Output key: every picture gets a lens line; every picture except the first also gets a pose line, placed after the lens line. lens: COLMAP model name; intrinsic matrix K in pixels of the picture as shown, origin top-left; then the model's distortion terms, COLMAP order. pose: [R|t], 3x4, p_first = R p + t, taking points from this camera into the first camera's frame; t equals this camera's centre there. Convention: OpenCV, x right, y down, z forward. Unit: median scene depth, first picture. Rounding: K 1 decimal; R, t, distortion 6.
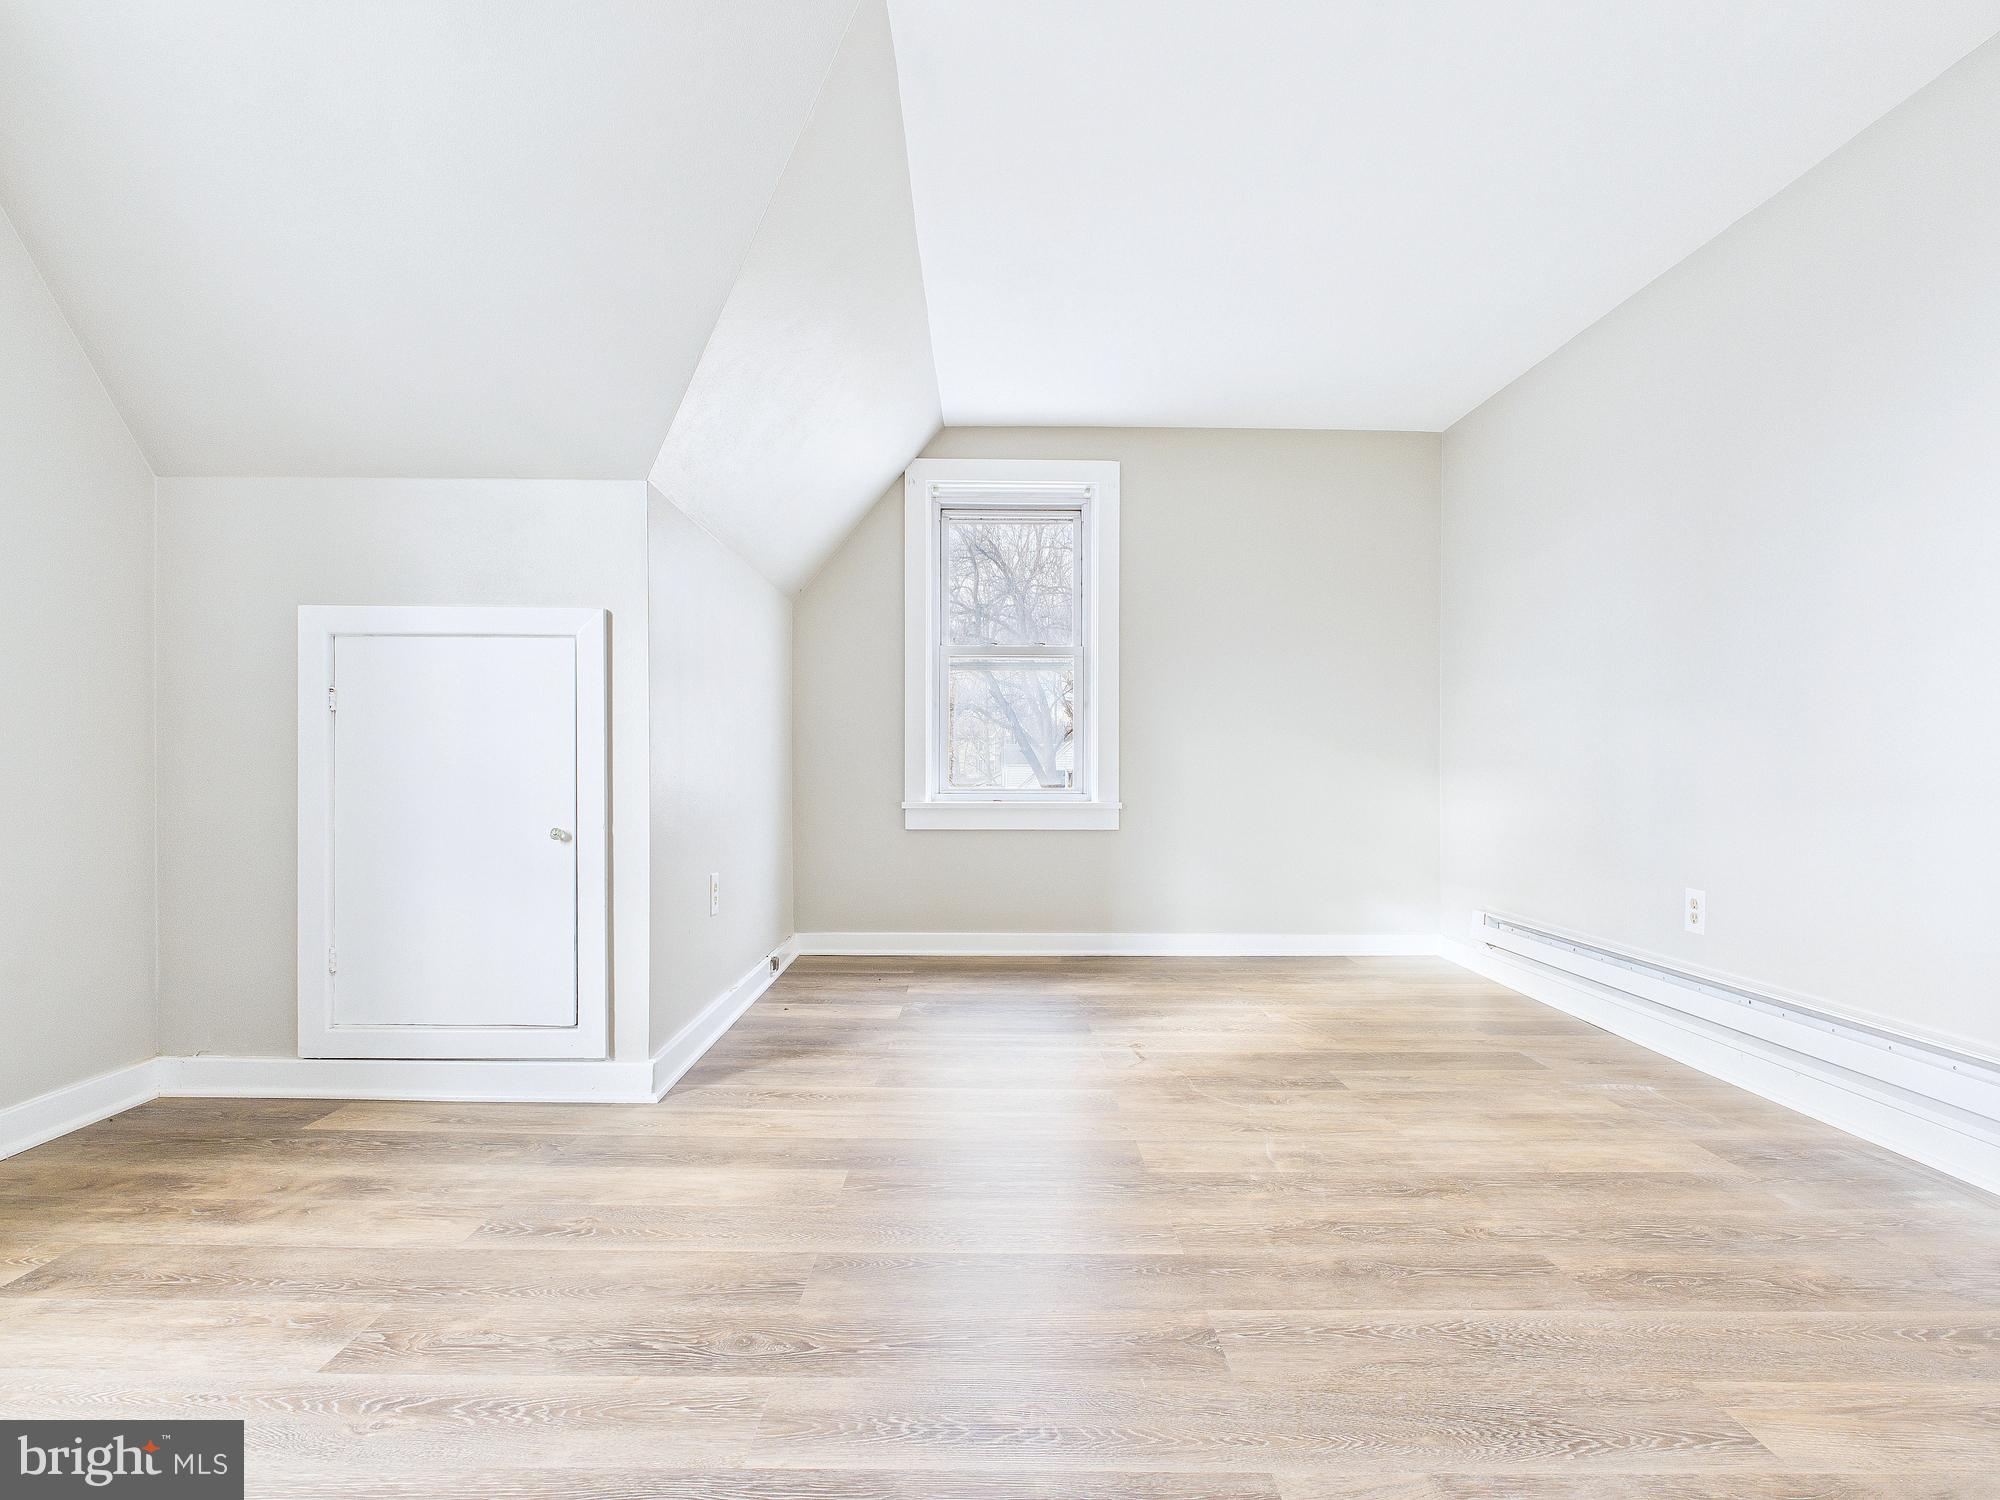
lens RADIAL K [[1043.9, 0, 995.8], [0, 1043.9, 761.0], [0, 0, 1]] dist [-0.003494, -0.000473]
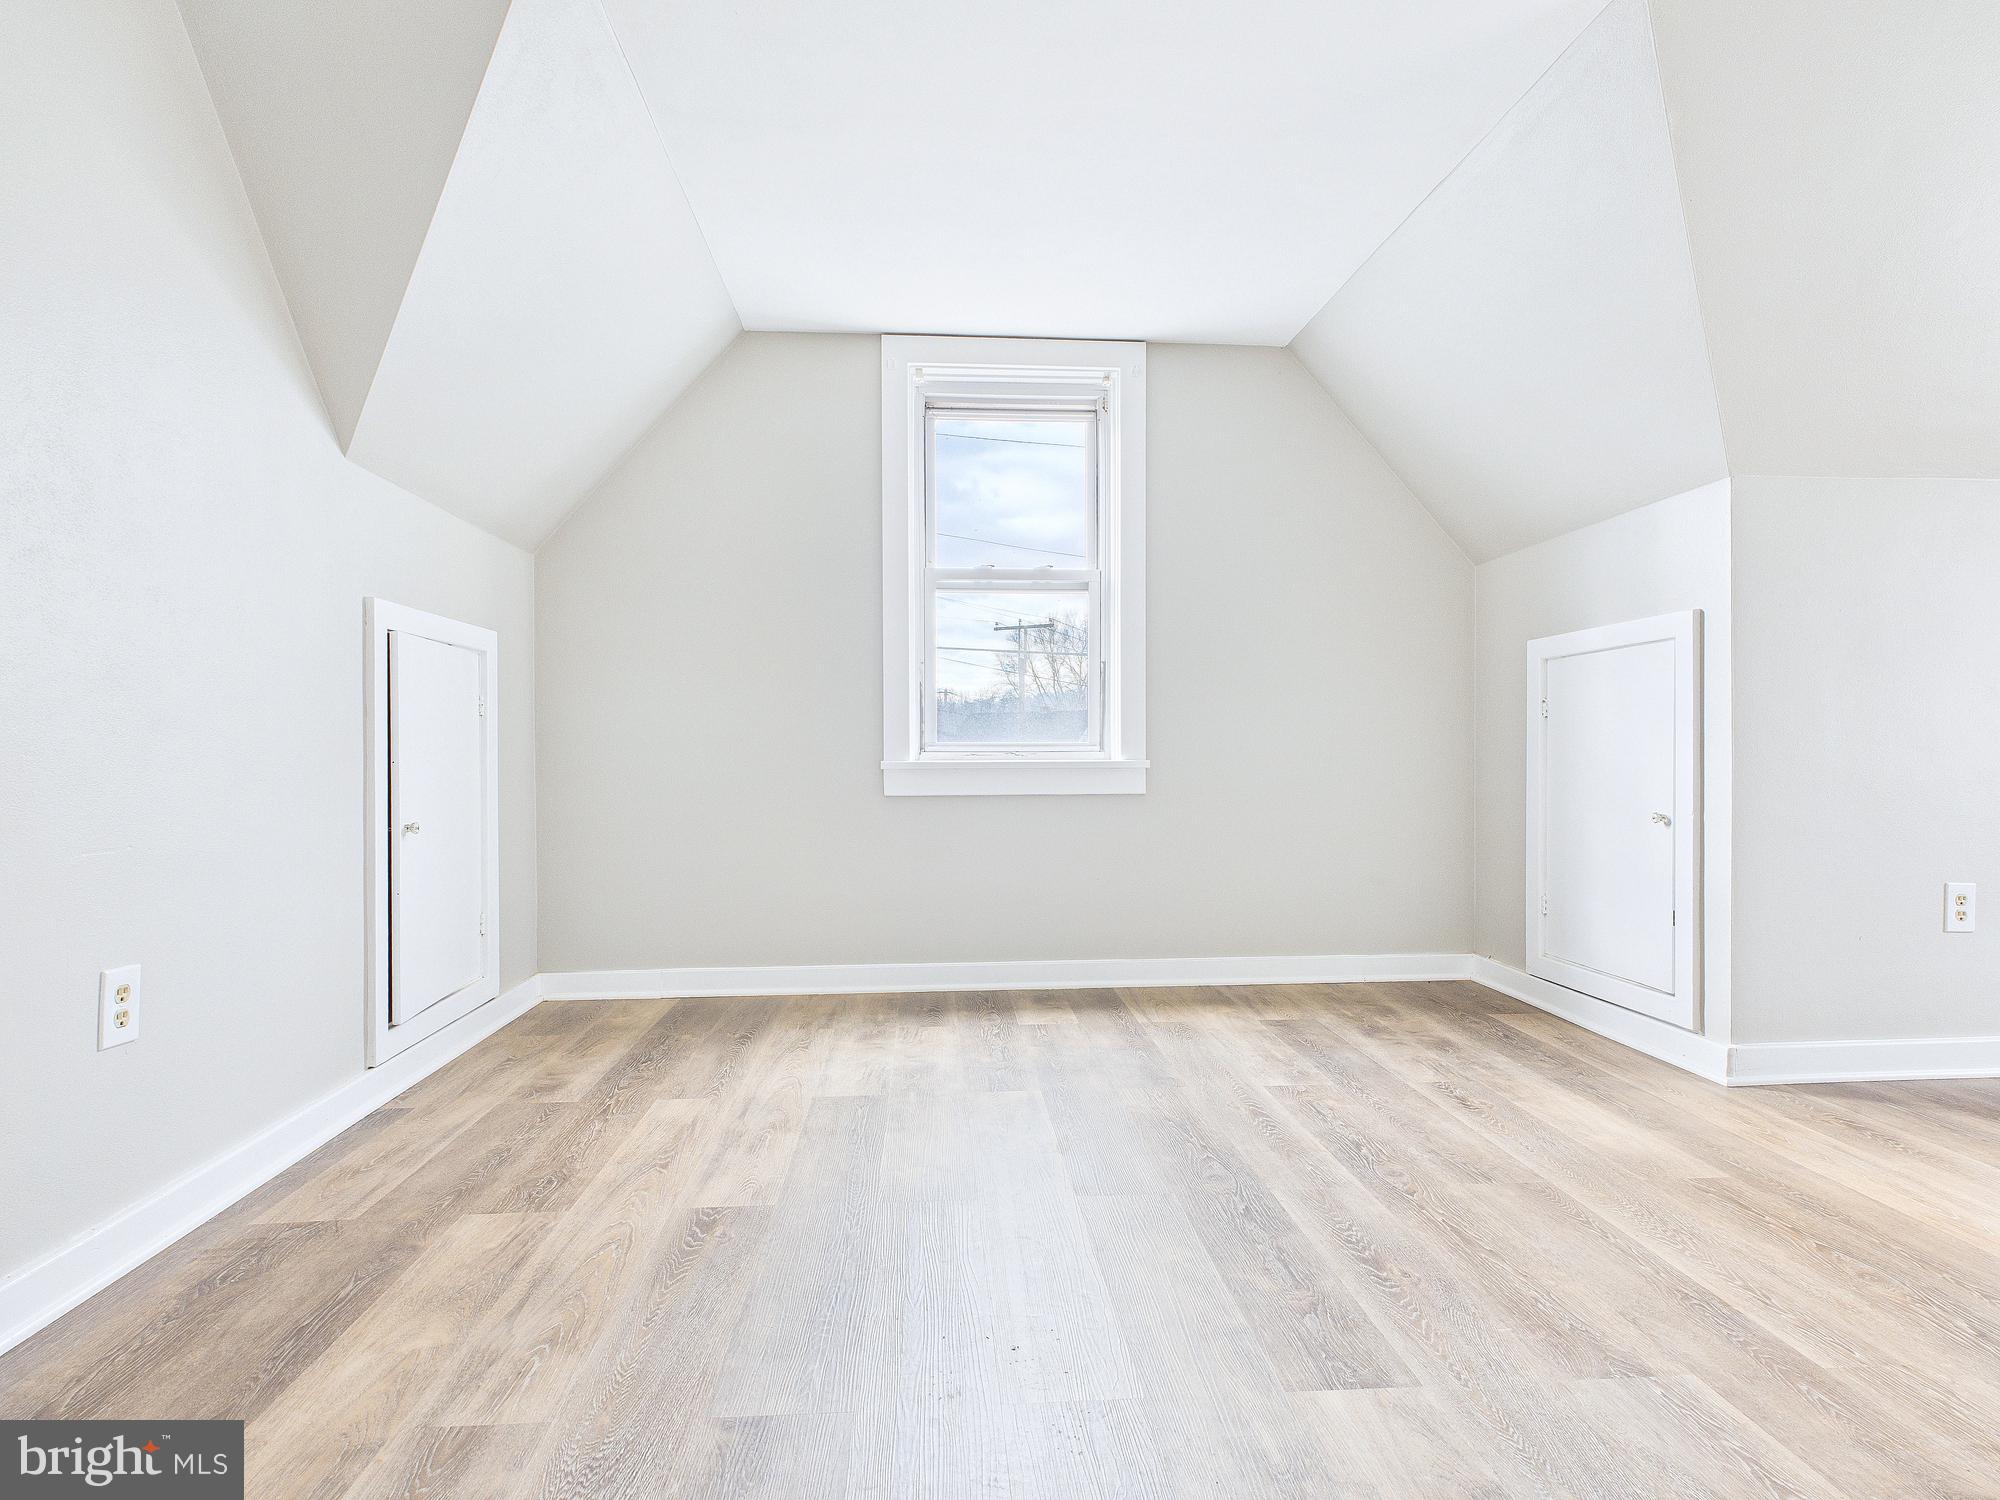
lens RADIAL K [[1043.9, 0, 1003.7], [0, 1043.9, 745.5], [0, 0, 1]] dist [-0.003494, -0.000473]
pose [[0.066161, -0.019224, -0.997624, 0.658666], [0.013227, 0.999743, -0.018388, 0.003397], [0.997721, -0.011979, 0.066398, 0.231778]]
